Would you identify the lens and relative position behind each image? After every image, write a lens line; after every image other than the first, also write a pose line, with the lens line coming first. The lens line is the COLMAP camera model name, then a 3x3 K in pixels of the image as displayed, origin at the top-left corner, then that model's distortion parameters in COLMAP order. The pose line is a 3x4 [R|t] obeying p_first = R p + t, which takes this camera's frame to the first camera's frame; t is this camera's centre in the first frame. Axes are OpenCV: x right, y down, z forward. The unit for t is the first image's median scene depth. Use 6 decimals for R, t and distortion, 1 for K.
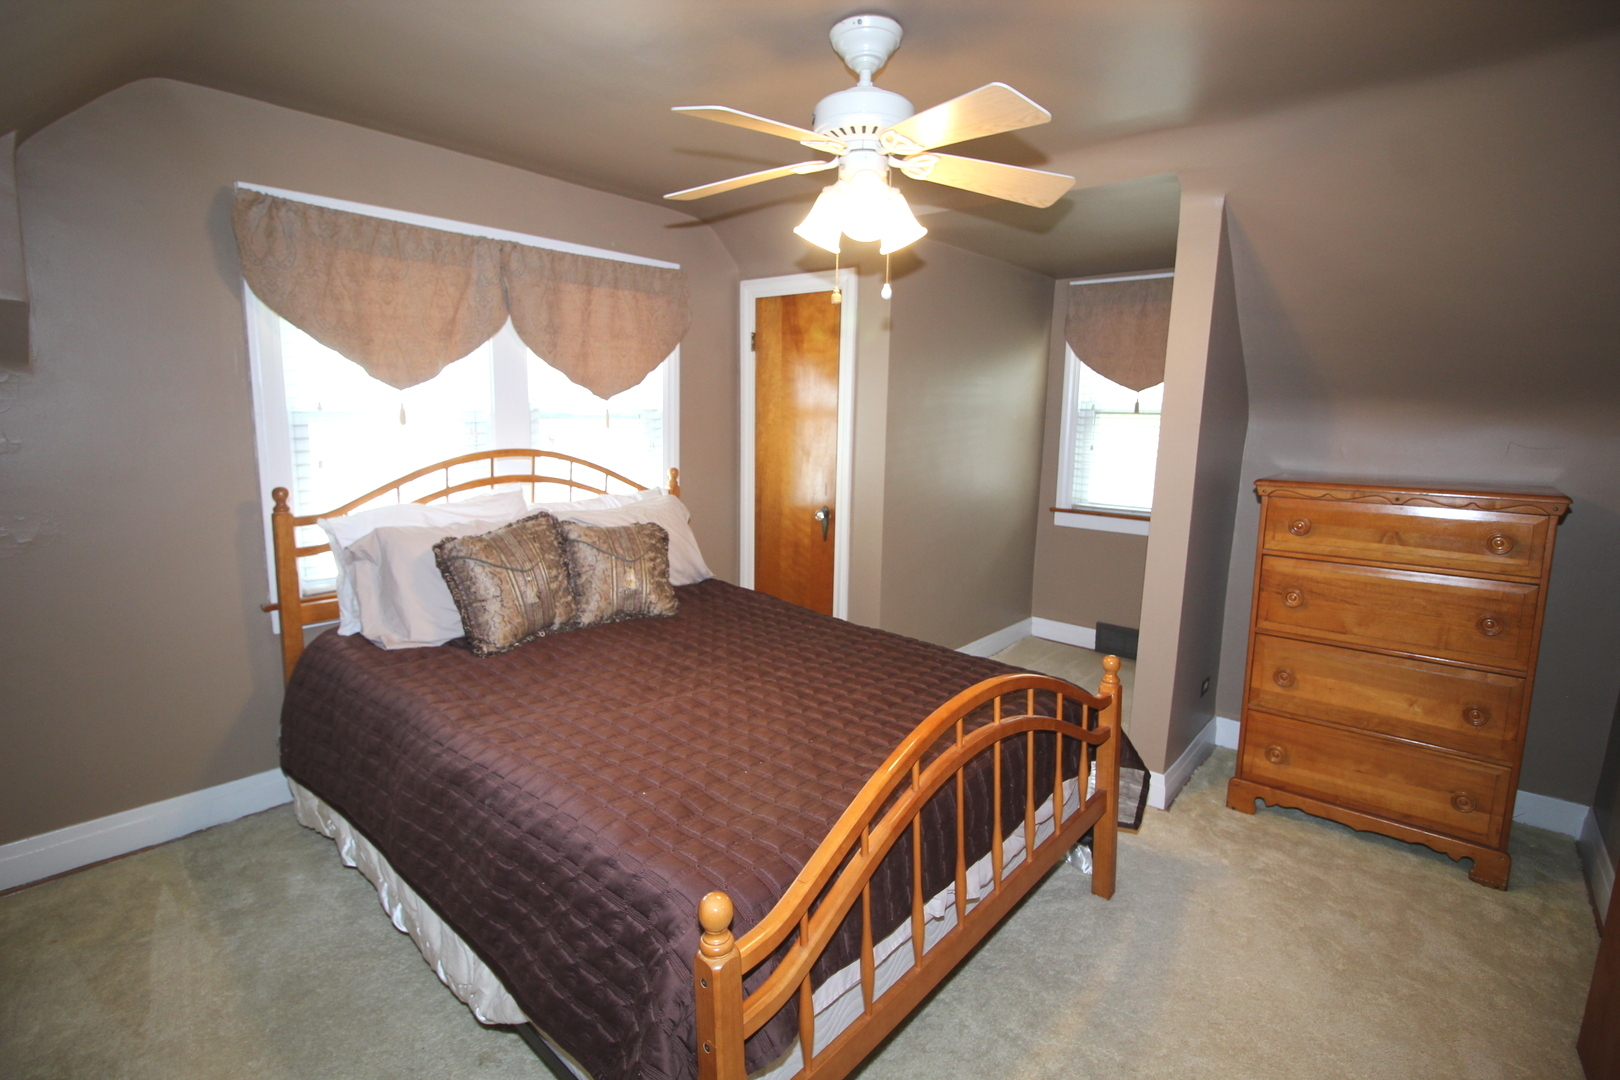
lens RADIAL K [[752.9, 0, 814.9], [0, 752.9, 536.3], [0, 0, 1]] dist [-0.012508, -0.000200]
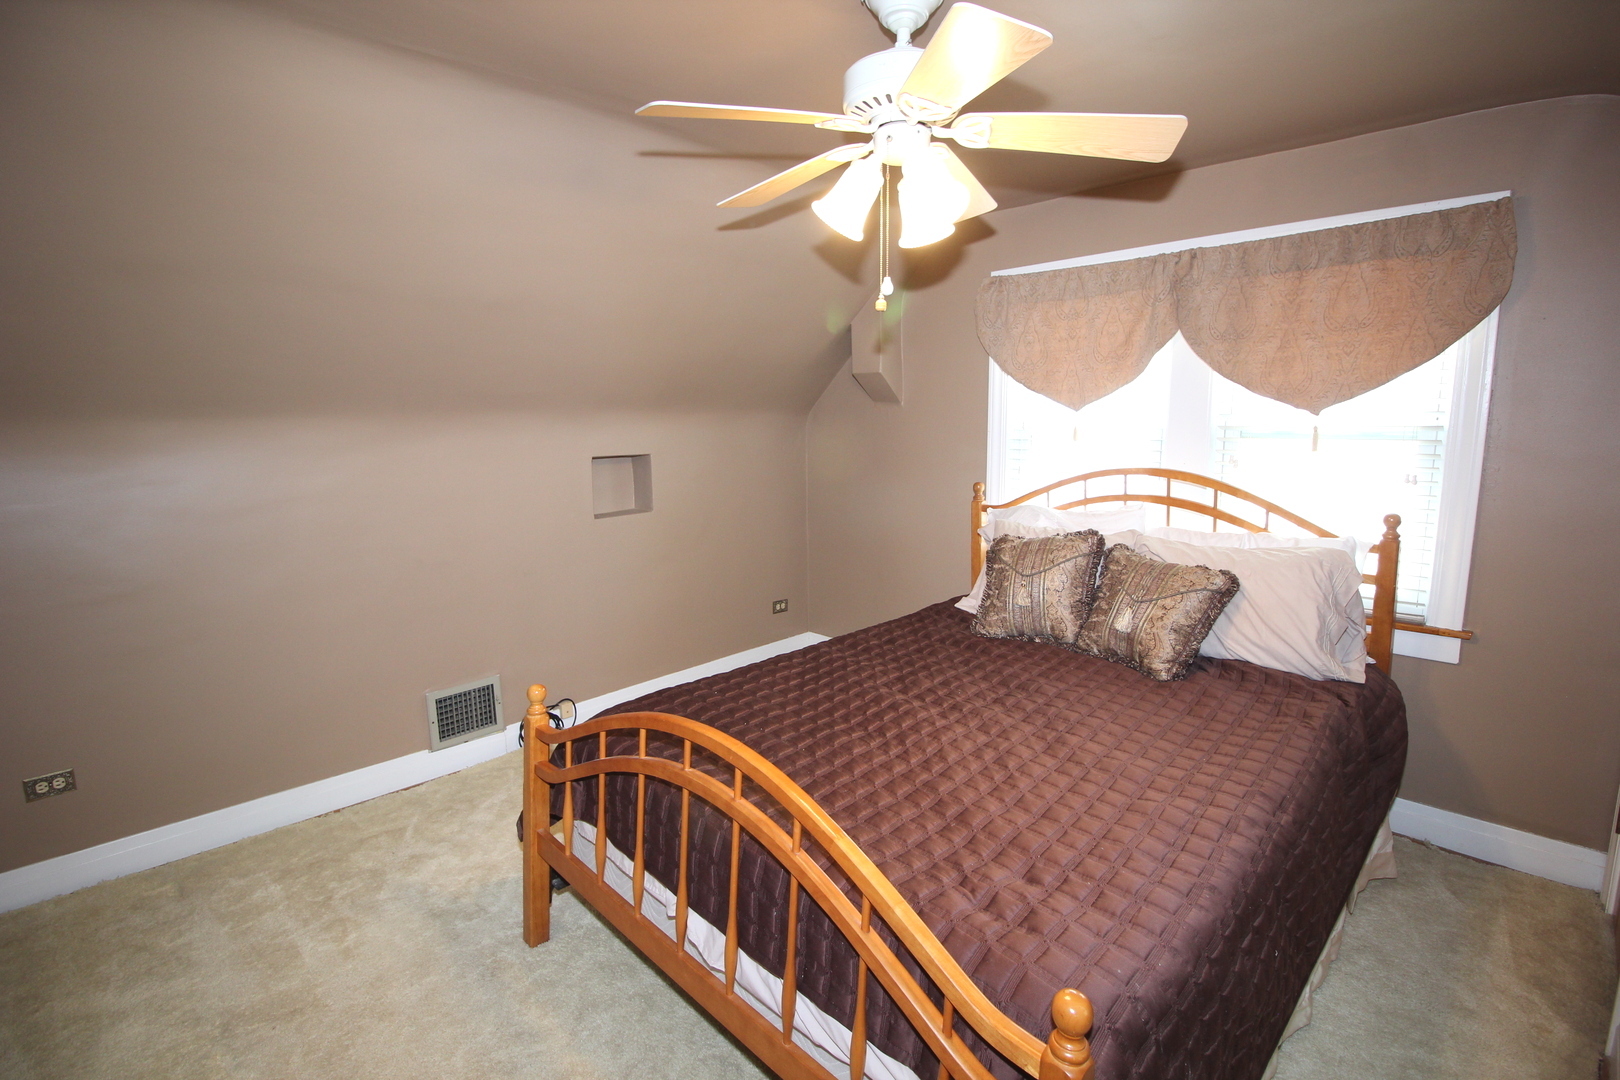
lens RADIAL K [[752.9, 0, 814.9], [0, 752.9, 536.3], [0, 0, 1]] dist [-0.012508, -0.000200]
pose [[-0.061948, 0.133900, -0.989057, 0.601743], [-0.165431, 0.975875, 0.142477, -0.096612], [0.984274, 0.172447, -0.038302, 0.629465]]
